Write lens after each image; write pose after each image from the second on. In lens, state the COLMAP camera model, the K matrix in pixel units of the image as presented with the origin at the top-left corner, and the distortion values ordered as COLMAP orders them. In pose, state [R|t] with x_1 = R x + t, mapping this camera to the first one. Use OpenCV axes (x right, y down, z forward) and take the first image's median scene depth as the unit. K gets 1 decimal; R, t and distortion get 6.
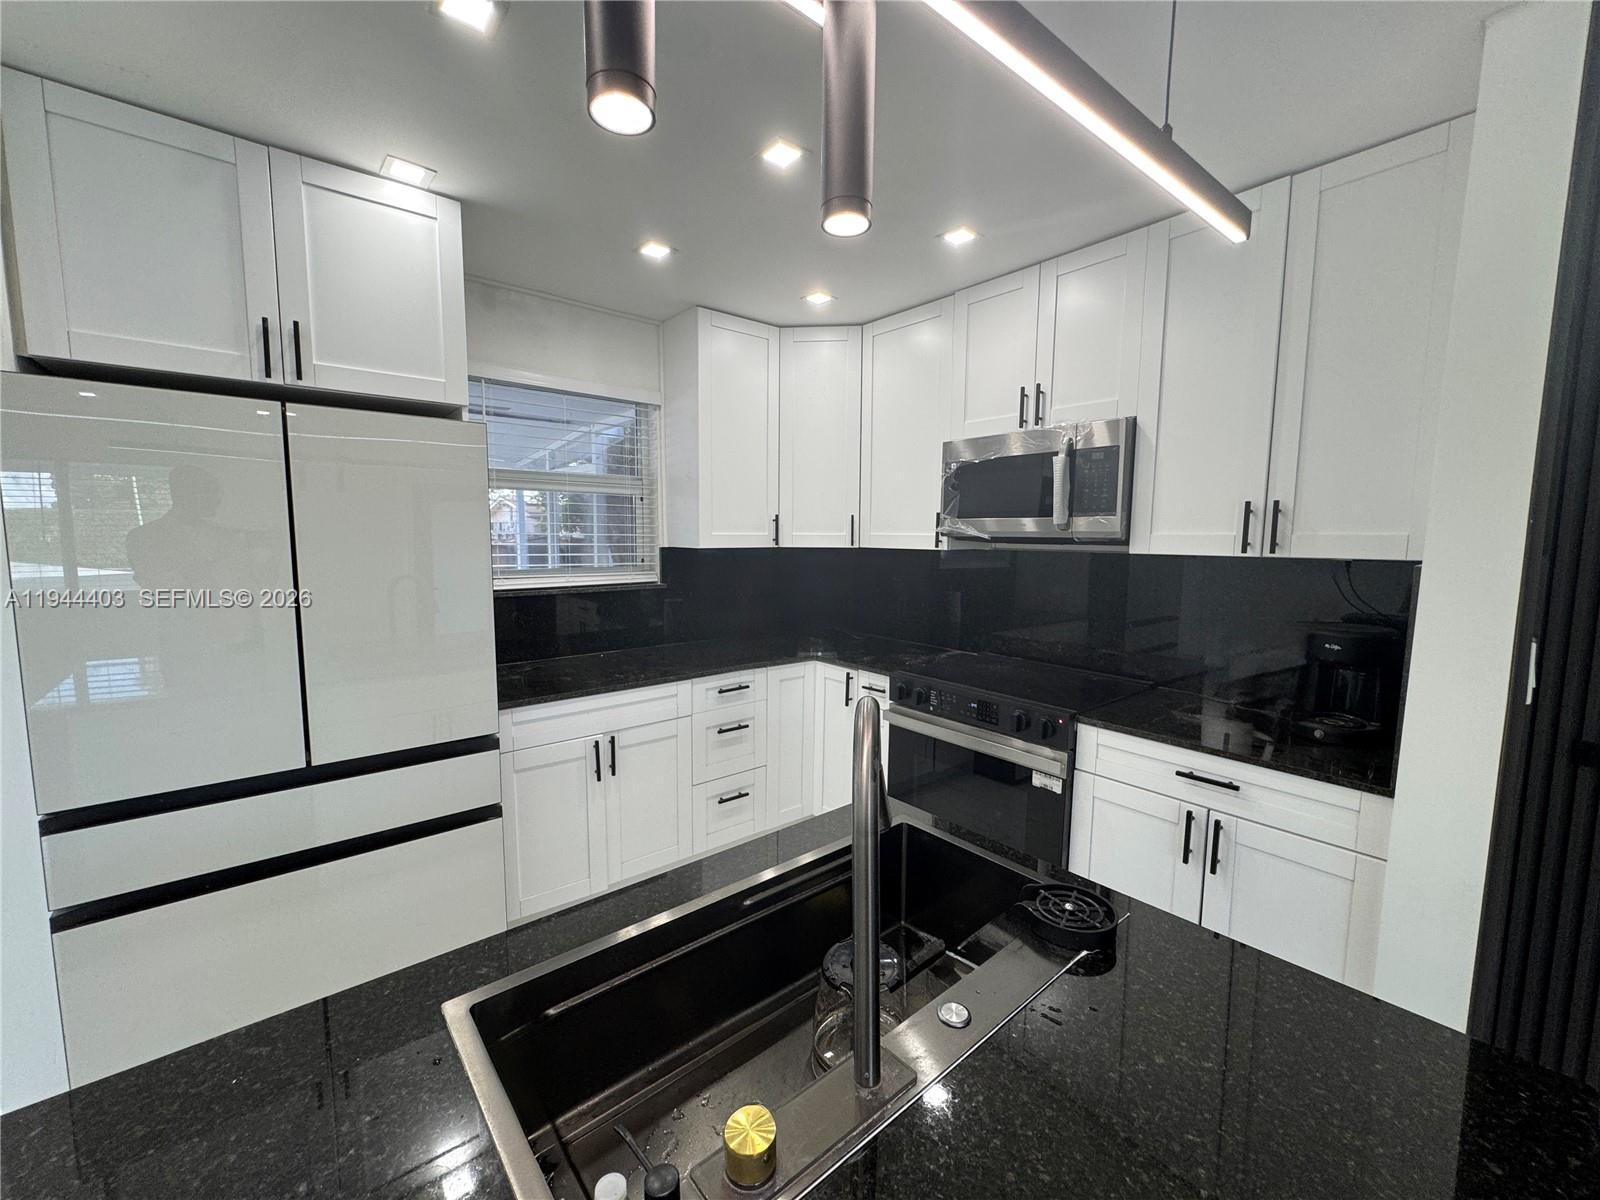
lens RADIAL K [[639.7, 0, 794.9], [0, 639.7, 598.7], [0, 0, 1]] dist [-0.005279, 0.000818]
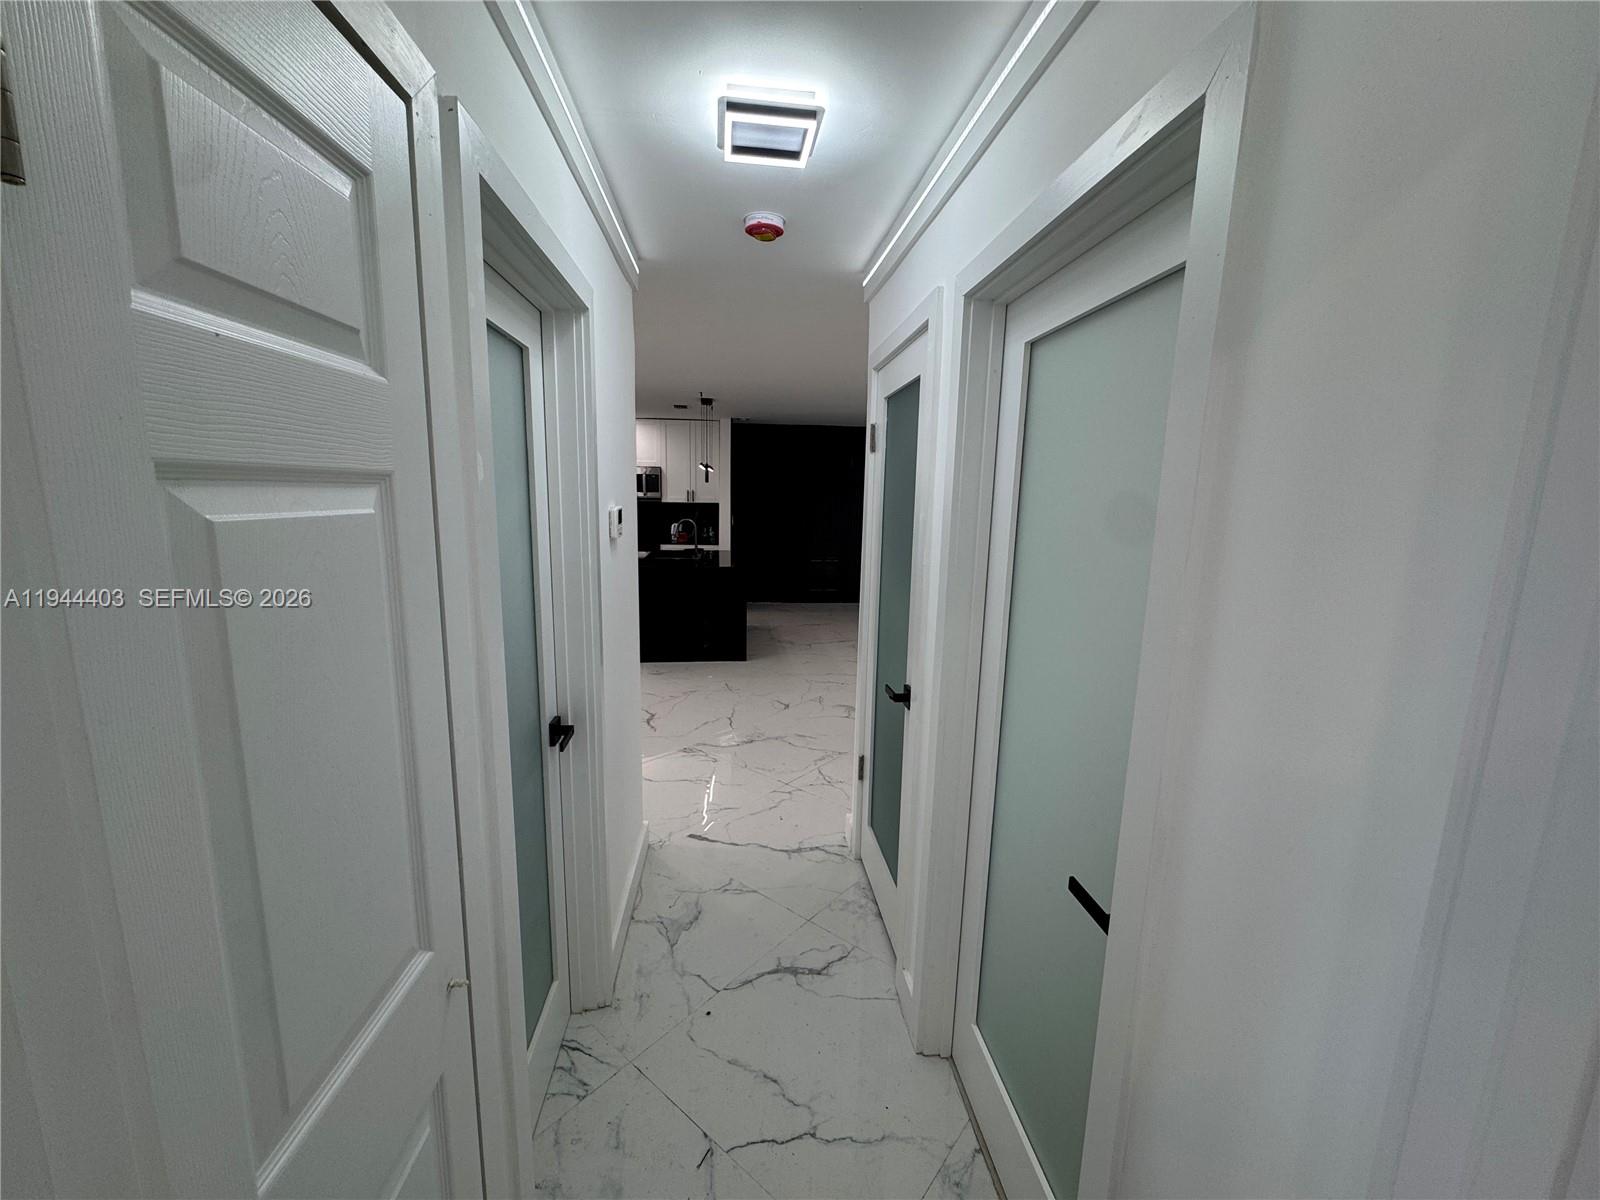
lens RADIAL K [[639.7, 0, 800.0], [0, 639.7, 601.0], [0, 0, 1]] dist [-0.005279, 0.000818]
pose [[0.548503, -0.137513, 0.824763, -2.205982], [0.065154, 0.990414, 0.121802, 0.101283], [-0.833606, -0.013072, 0.552205, -1.775805]]
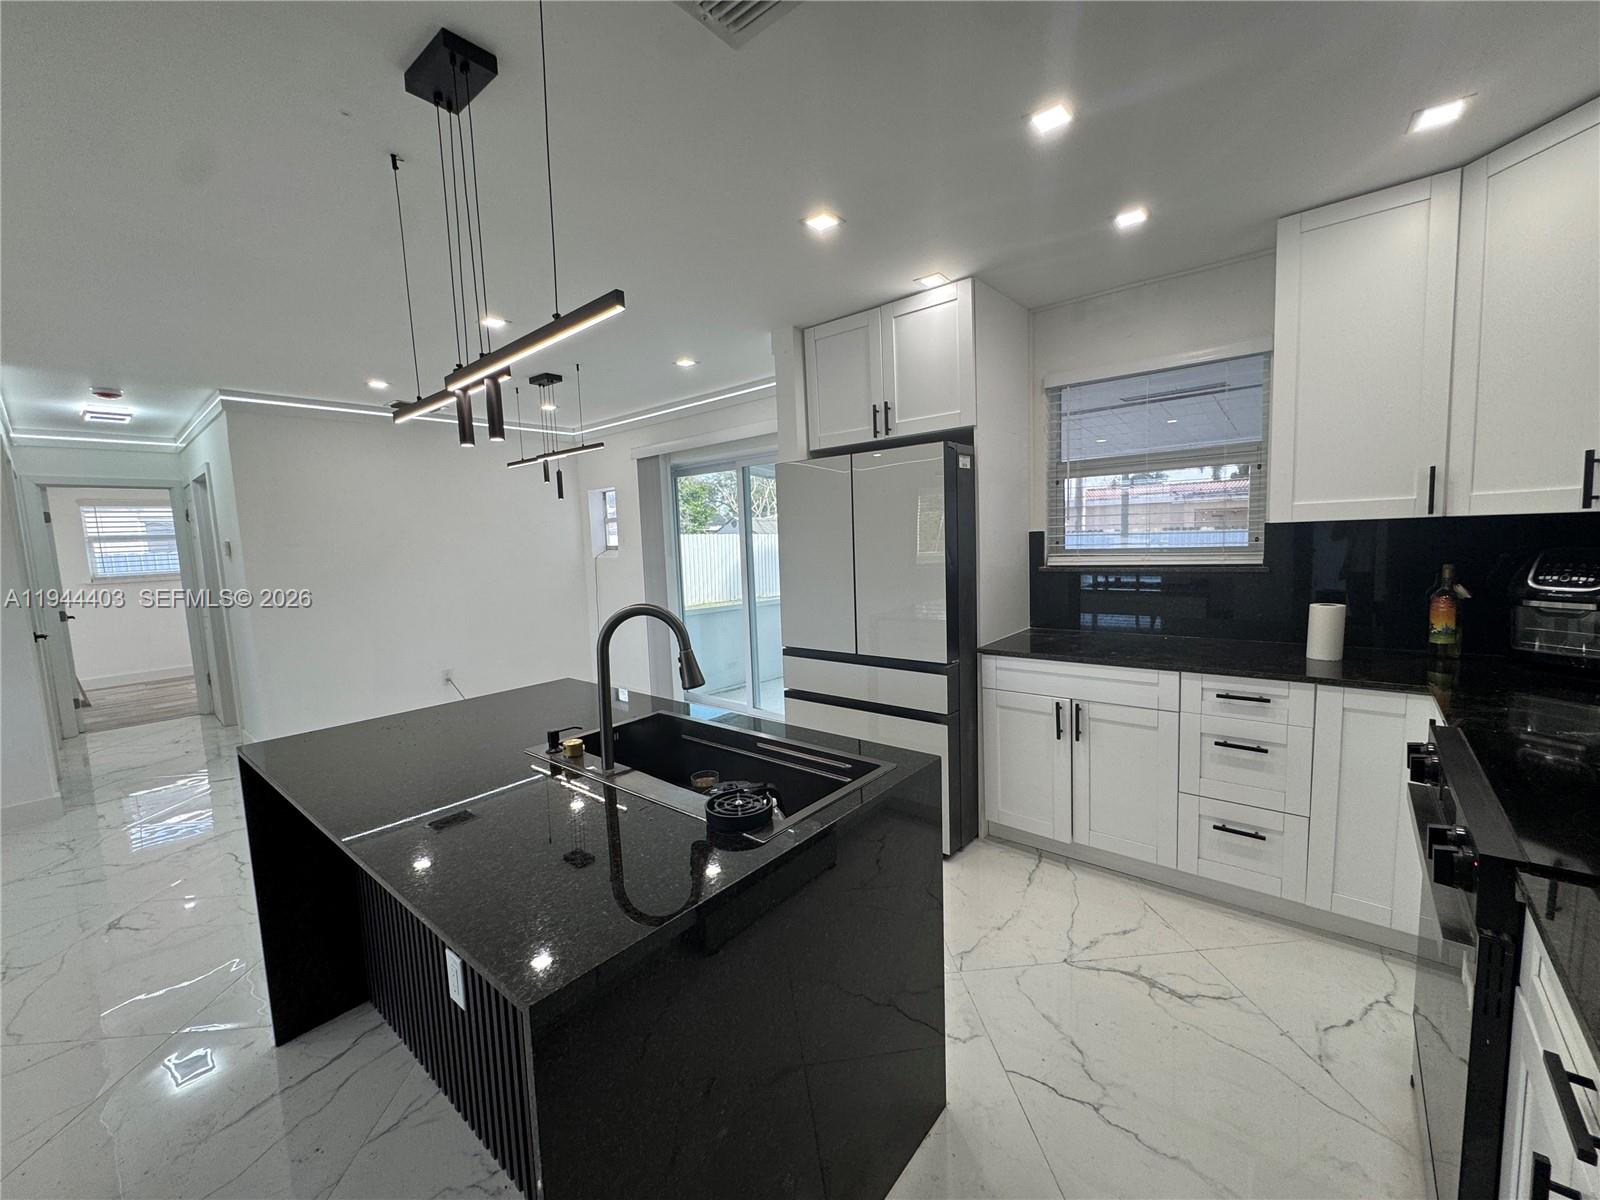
lens RADIAL K [[639.7, 0, 800.3], [0, 639.7, 600.7], [0, 0, 1]] dist [-0.005279, 0.000818]
pose [[0.177607, 0.086845, -0.980262, 0.699867], [-0.057359, 0.995319, 0.077787, -0.014087], [0.982429, 0.042411, 0.181757, 0.359704]]
